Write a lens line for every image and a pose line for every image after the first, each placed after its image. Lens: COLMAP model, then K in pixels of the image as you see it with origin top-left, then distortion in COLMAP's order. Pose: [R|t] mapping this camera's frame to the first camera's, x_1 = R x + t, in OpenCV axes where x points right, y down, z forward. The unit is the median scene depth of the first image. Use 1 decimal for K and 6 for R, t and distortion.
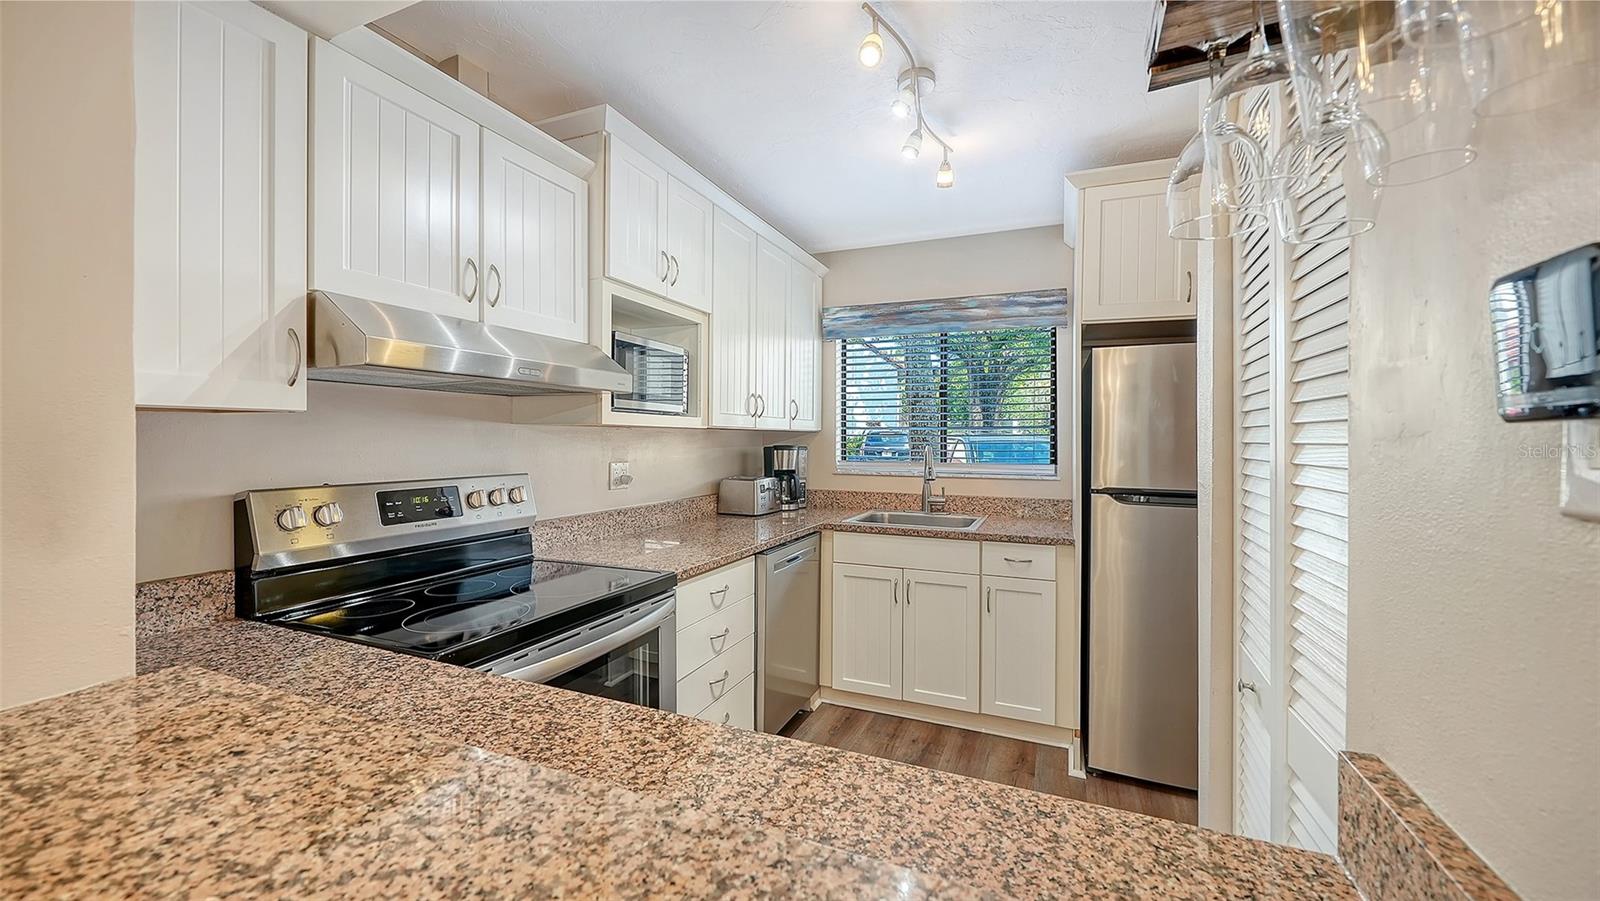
lens RADIAL K [[602.1, 0, 772.9], [0, 602.1, 444.4], [0, 0, 1]] dist [-0.000599, -0.000084]
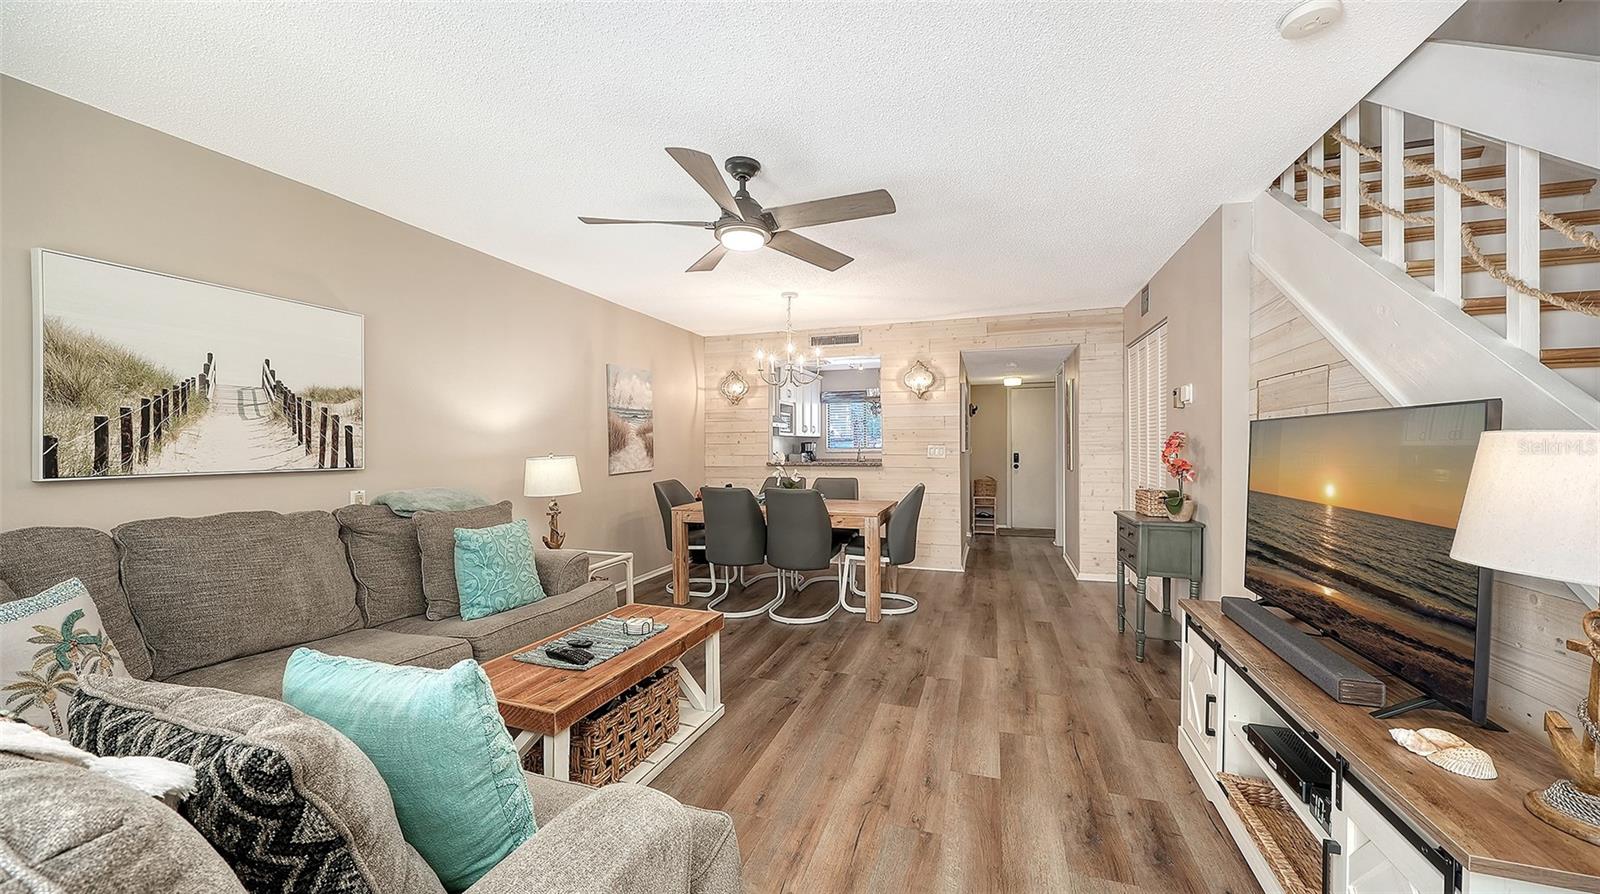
lens RADIAL K [[568.9, 0, 802.0], [0, 568.9, 457.1], [0, 0, 1]] dist [-0.001310, -0.000645]
pose [[0.992565, -0.013876, 0.120921, -0.397772], [0.012936, 0.999880, 0.008552, 0.057648], [-0.121026, -0.006924, 0.992625, -1.922037]]
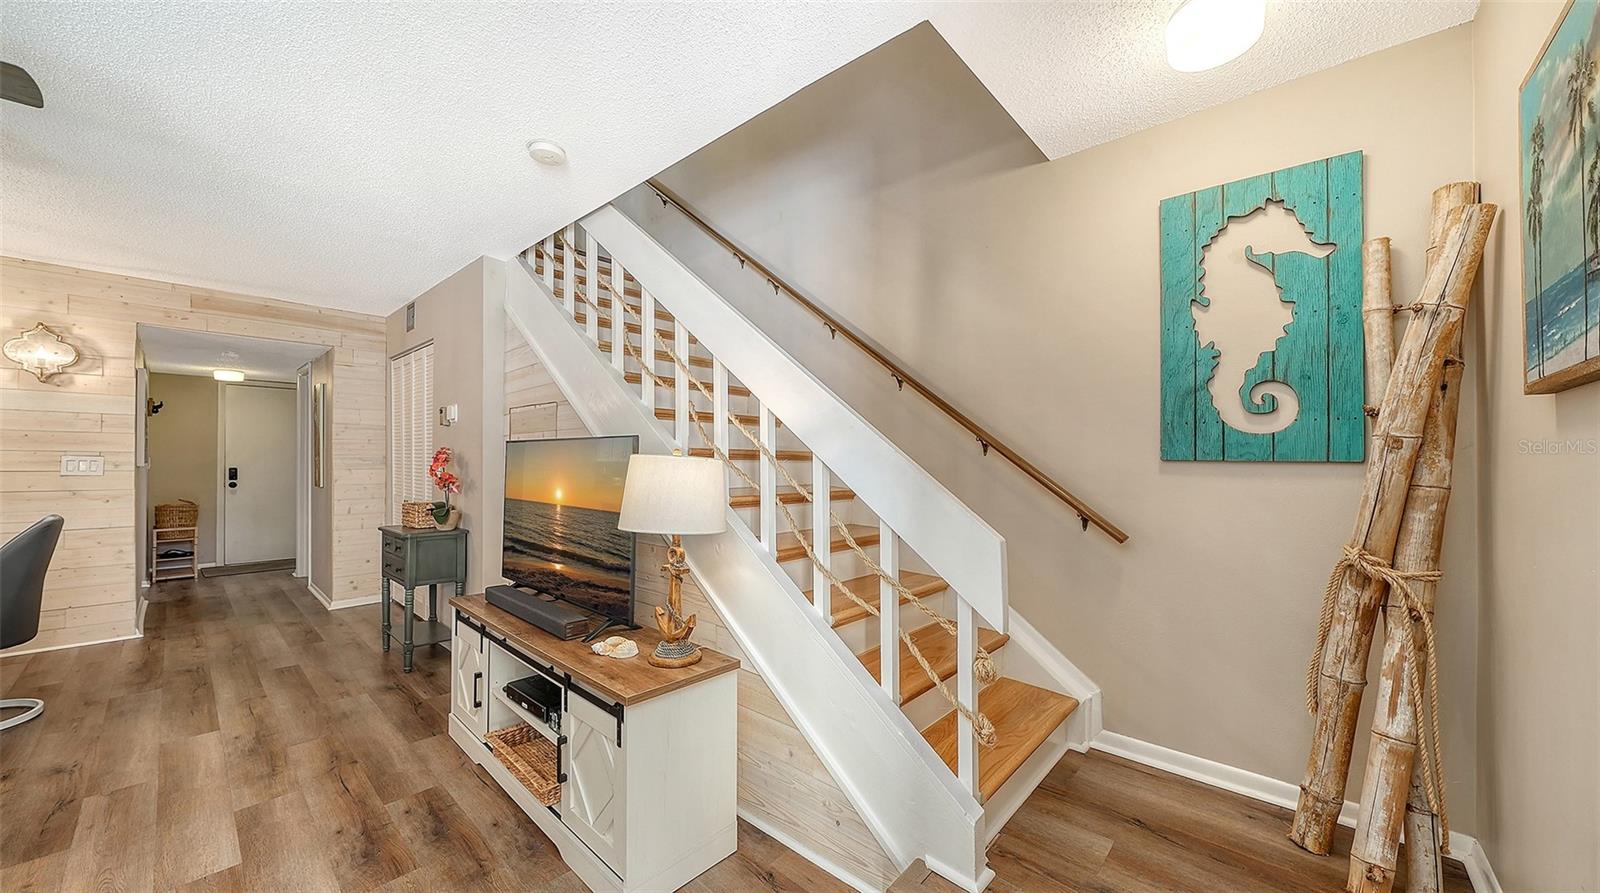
lens RADIAL K [[568.9, 0, 802.0], [0, 568.9, 456.6], [0, 0, 1]] dist [-0.001310, -0.000645]
pose [[0.284703, 0.002514, 0.958612, -0.471074], [0.006505, 0.999968, -0.004555, 0.056747], [-0.958594, 0.007532, 0.284678, -1.974847]]
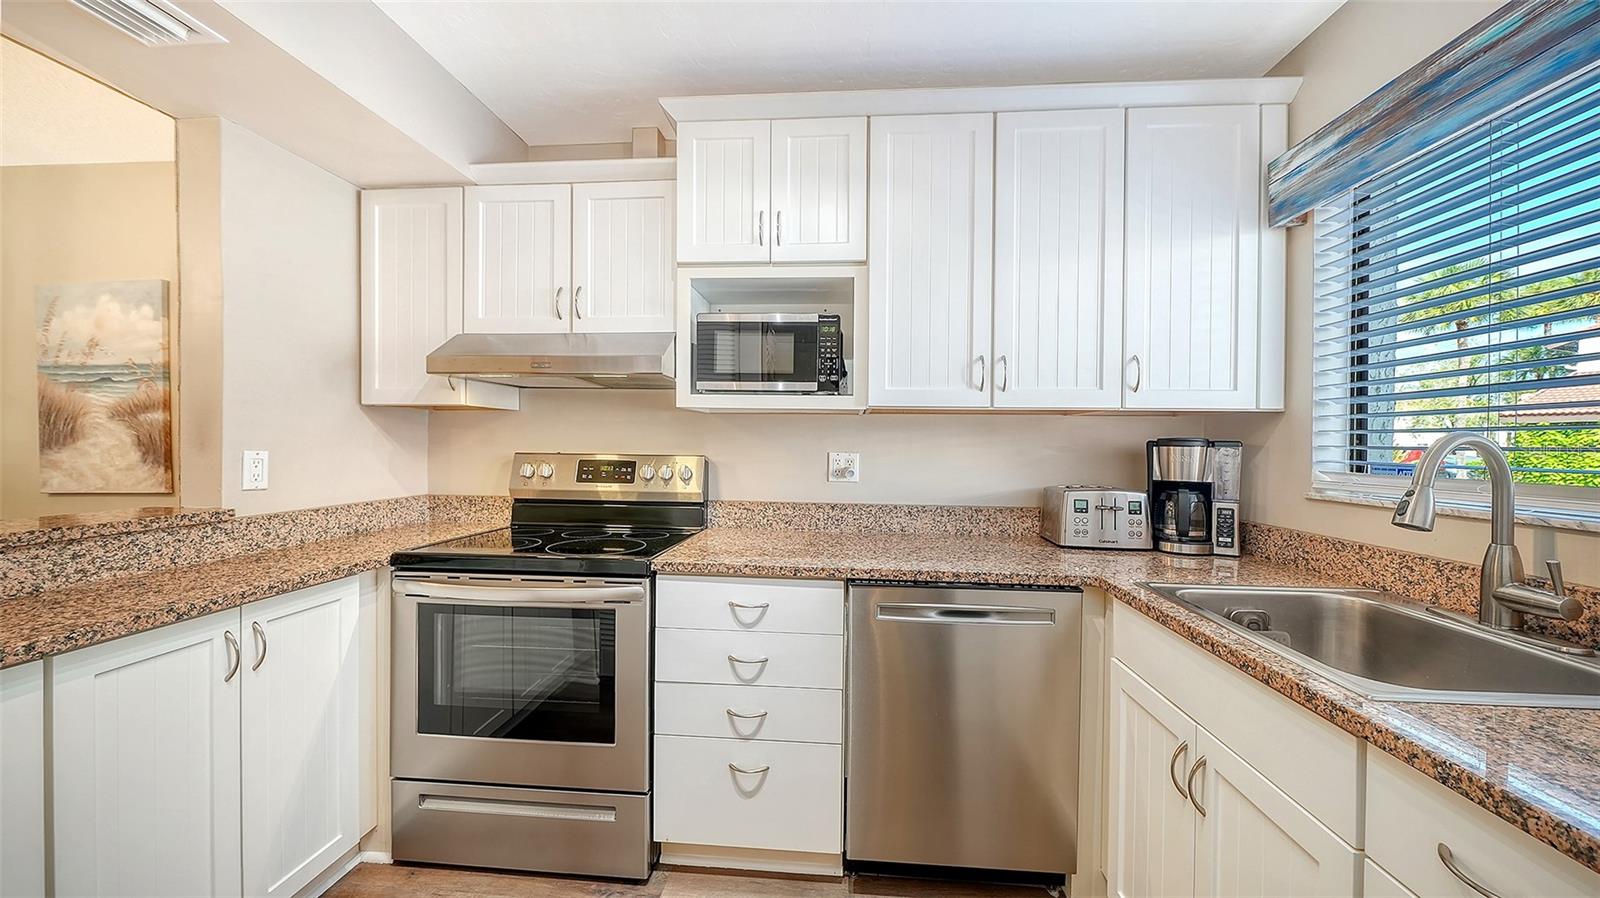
lens RADIAL K [[554.5, 0, 810.3], [0, 554.5, 452.5], [0, 0, 1]] dist [-0.002608, -0.000342]
pose [[0.354760, 0.018081, -0.934783, 0.457802], [-0.019953, 0.999732, 0.011765, 0.018733], [0.934745, 0.014478, 0.355025, 0.584353]]
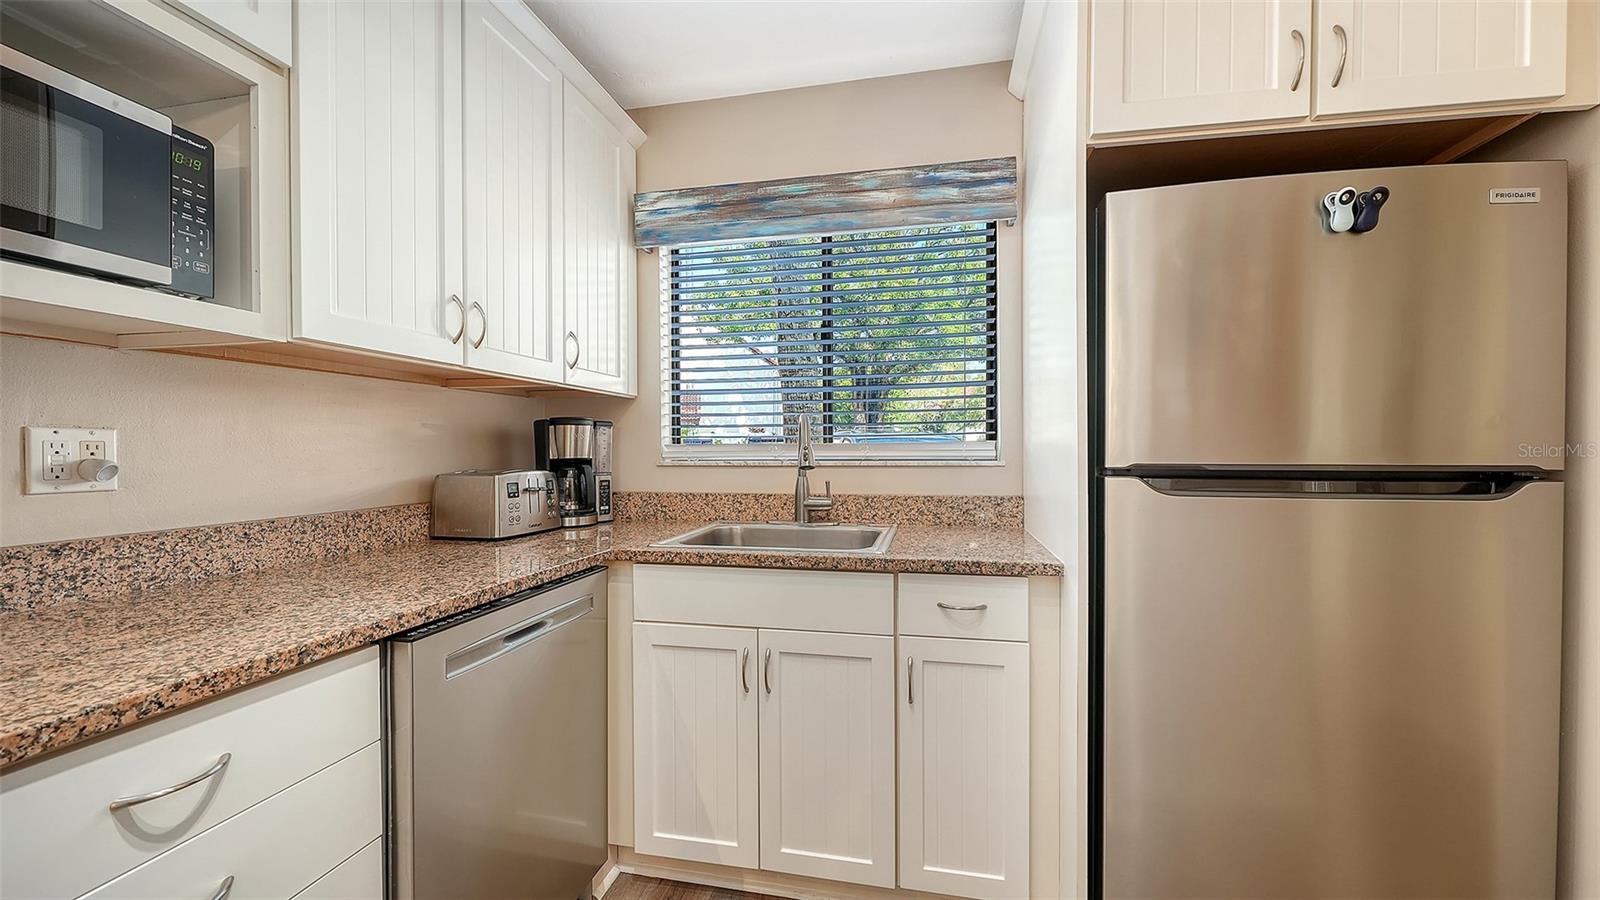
lens RADIAL K [[615.1, 0, 790.9], [0, 615.1, 453.8], [0, 0, 1]] dist [-0.001740, -0.000296]
pose [[0.976949, -0.009103, 0.213280, 0.122561], [0.009344, 0.999956, -0.000122, 0.046813], [-0.213269, 0.002112, 0.976991, 0.430996]]
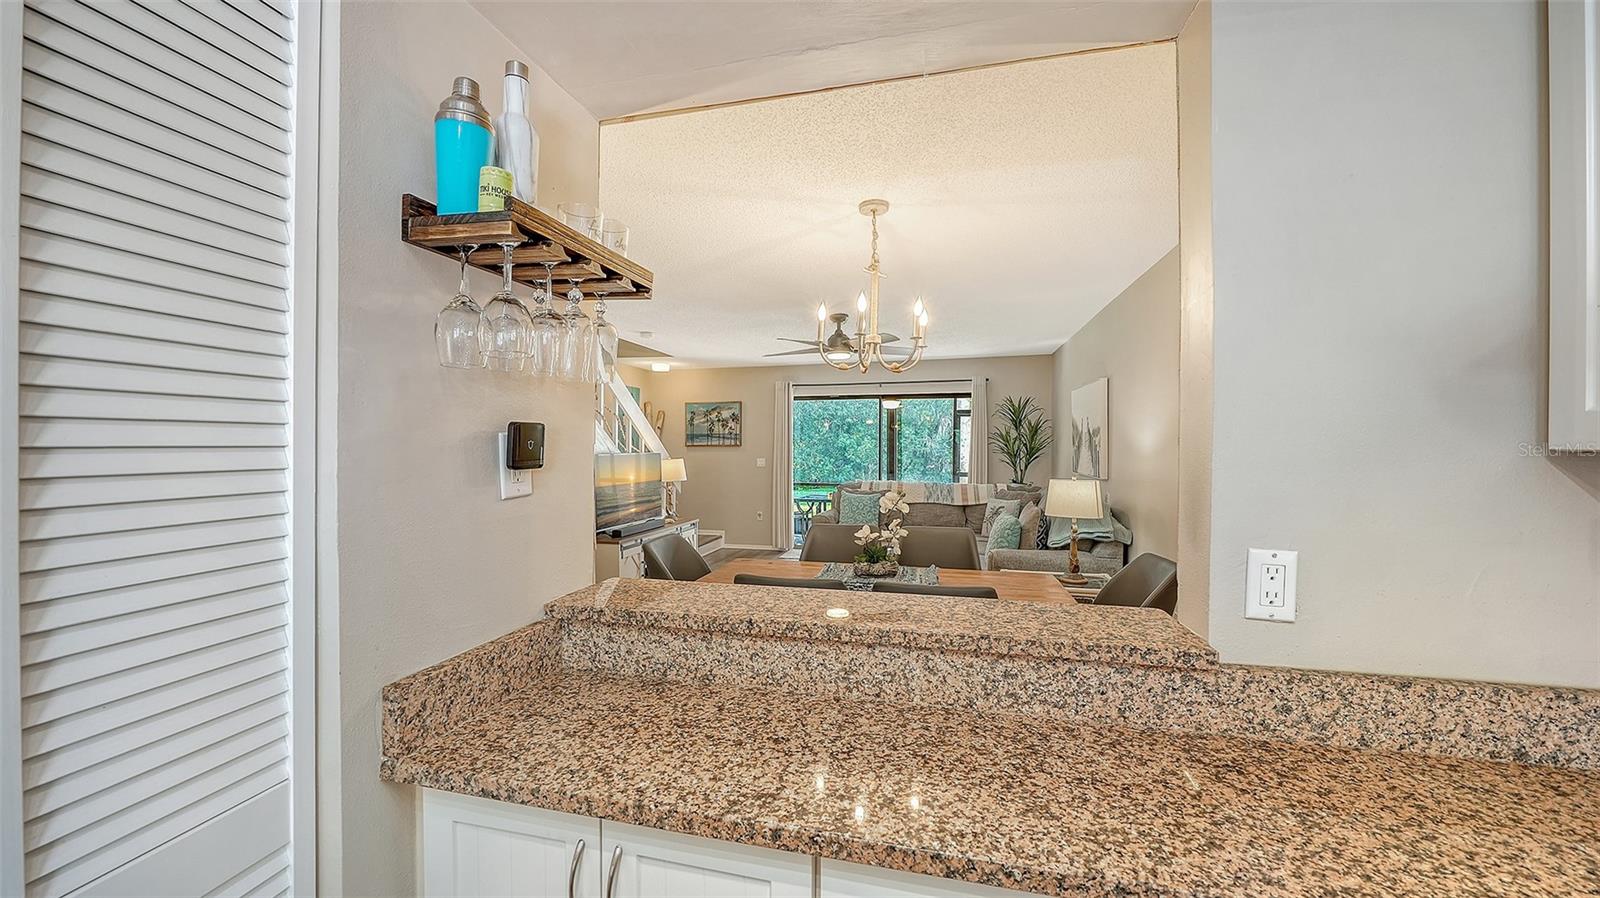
lens RADIAL K [[587.9, 0, 794.0], [0, 587.9, 449.5], [0, 0, 1]] dist [-0.000988, -0.002800]
pose [[-0.981042, -0.002952, -0.193775, 0.050865], [-0.006559, 0.999817, 0.017974, -0.025703], [0.193686, 0.018905, -0.980881, 0.524013]]
